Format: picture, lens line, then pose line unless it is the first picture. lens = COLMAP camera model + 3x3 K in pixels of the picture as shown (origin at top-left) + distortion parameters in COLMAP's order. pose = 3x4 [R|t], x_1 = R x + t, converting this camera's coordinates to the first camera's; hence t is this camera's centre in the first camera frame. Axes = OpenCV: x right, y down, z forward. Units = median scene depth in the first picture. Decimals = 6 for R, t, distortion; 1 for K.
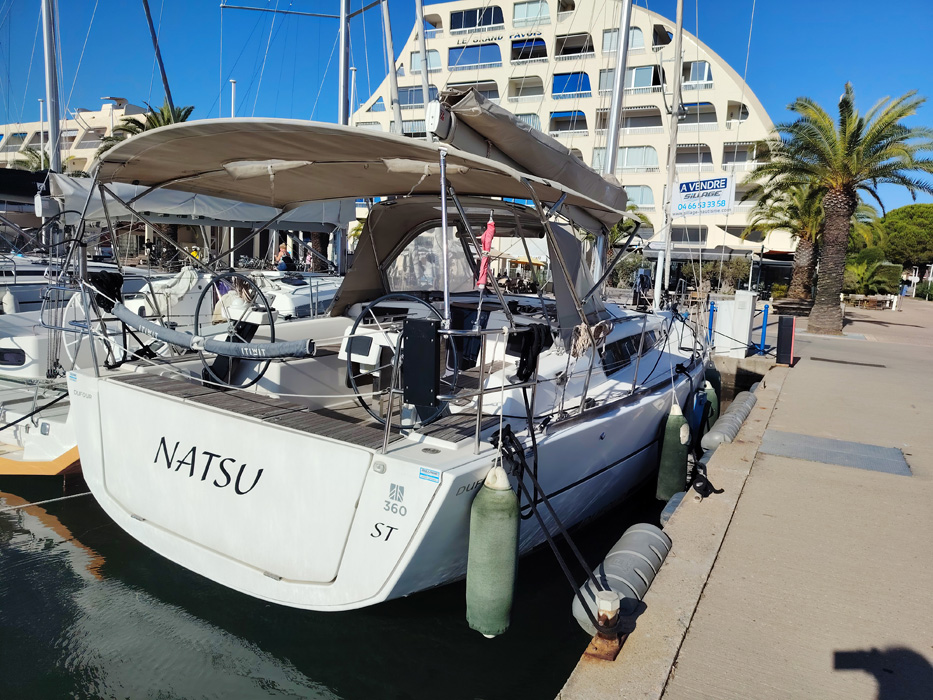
lens RADIAL K [[687.9, 0, 466.5], [0, 687.9, 350.0], [0, 0, 1]] dist [0.027470, 0.000078]
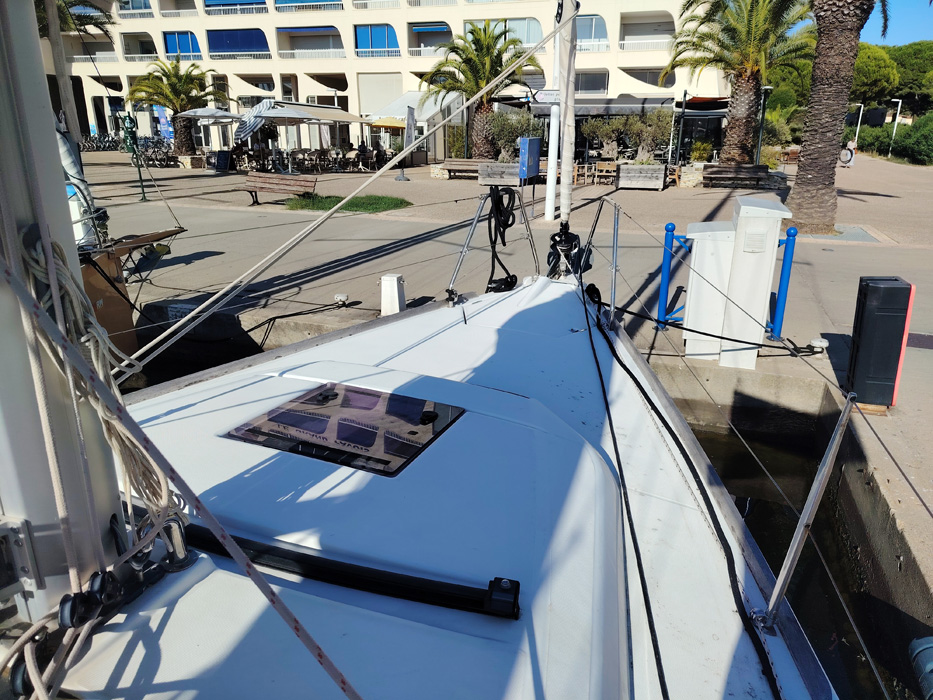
lens RADIAL K [[687.9, 0, 466.5], [0, 687.9, 350.0], [0, 0, 1]] dist [0.027470, 0.000078]
pose [[0.987696, -0.089795, 0.128039, 0.066817], [0.063767, 0.978816, 0.194556, -0.033887], [-0.142797, -0.183998, 0.972499, 0.230880]]
